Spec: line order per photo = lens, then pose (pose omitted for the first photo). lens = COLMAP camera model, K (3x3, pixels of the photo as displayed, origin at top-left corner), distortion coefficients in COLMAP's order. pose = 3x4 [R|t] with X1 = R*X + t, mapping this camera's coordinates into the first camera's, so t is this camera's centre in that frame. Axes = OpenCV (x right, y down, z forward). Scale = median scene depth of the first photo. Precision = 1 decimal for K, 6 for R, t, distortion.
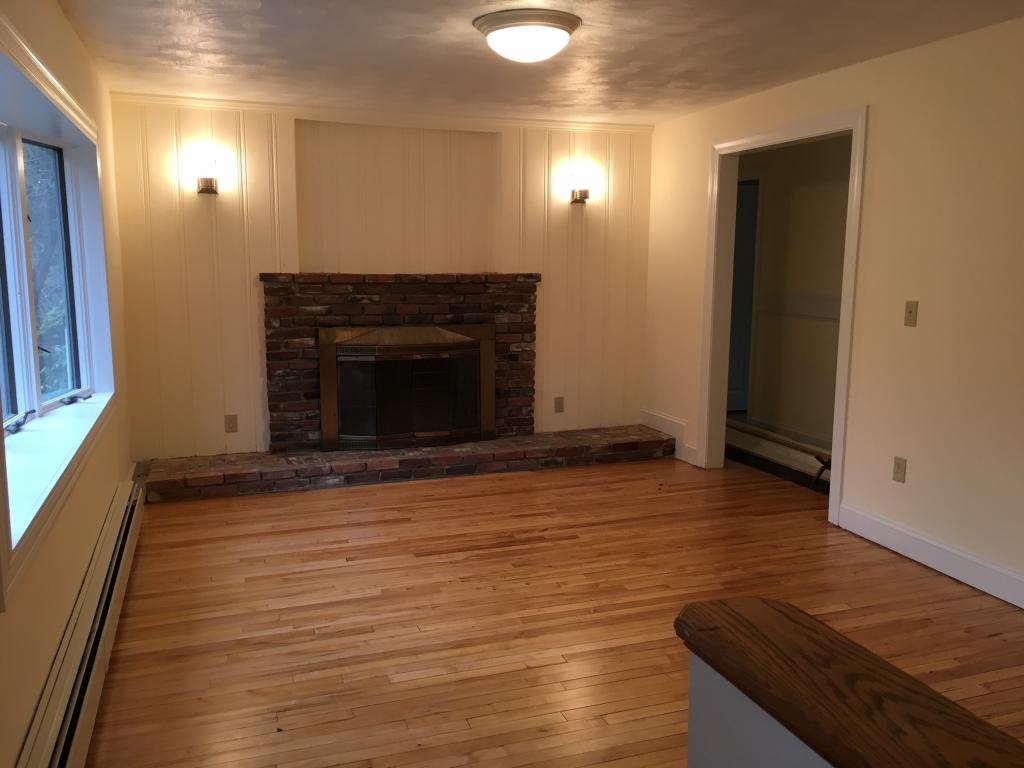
lens RADIAL K [[867.7, 0, 515.0], [0, 867.7, 379.3], [0, 0, 1]] dist [0.069236, -0.075781]
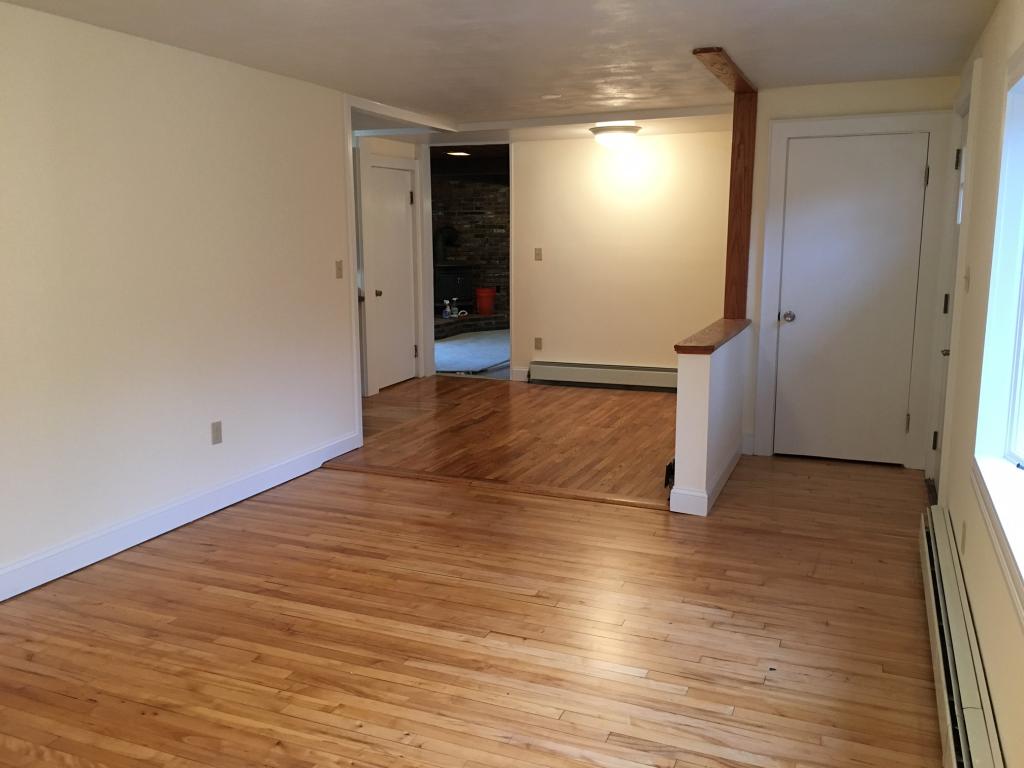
lens RADIAL K [[867.7, 0, 515.0], [0, 867.7, 379.3], [0, 0, 1]] dist [0.069236, -0.075781]
pose [[-0.745608, -0.119382, 0.655604, -0.349035], [0.095165, 0.954663, 0.282069, -0.150035], [-0.659554, 0.272704, -0.700443, 0.919283]]
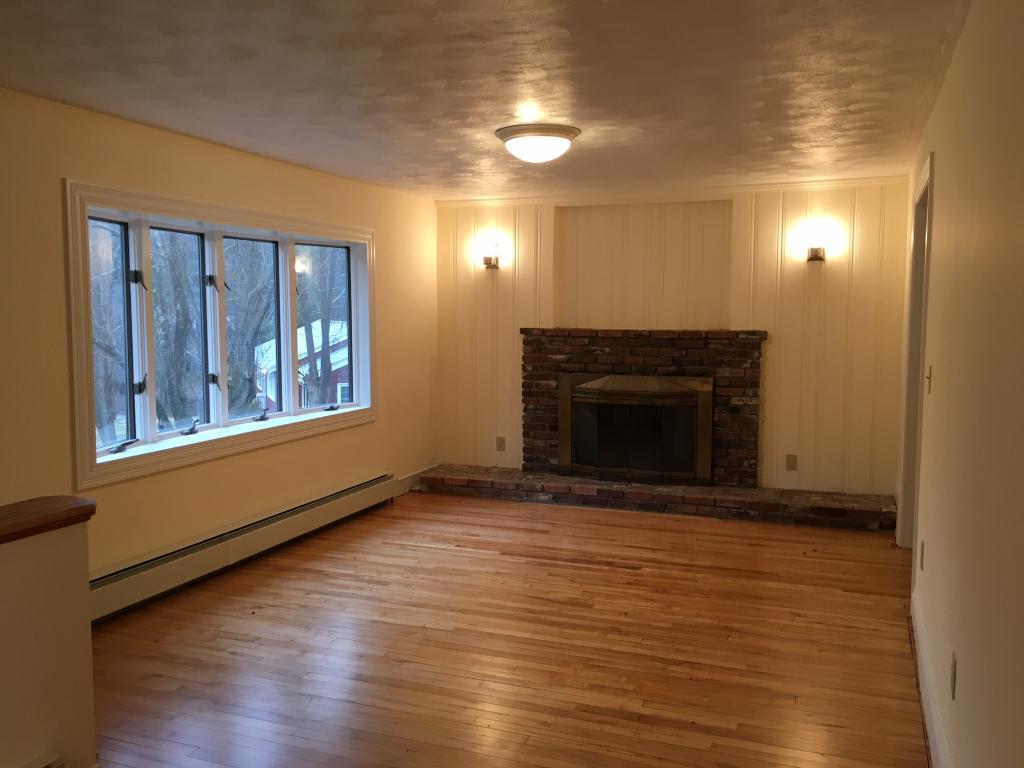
lens RADIAL K [[867.7, 0, 515.0], [0, 867.7, 379.3], [0, 0, 1]] dist [0.069236, -0.075781]
pose [[0.755334, 0.048644, -0.653533, 0.527370], [-0.091232, 0.995336, -0.031359, -0.006051], [0.648959, 0.083309, 0.756249, 0.038326]]
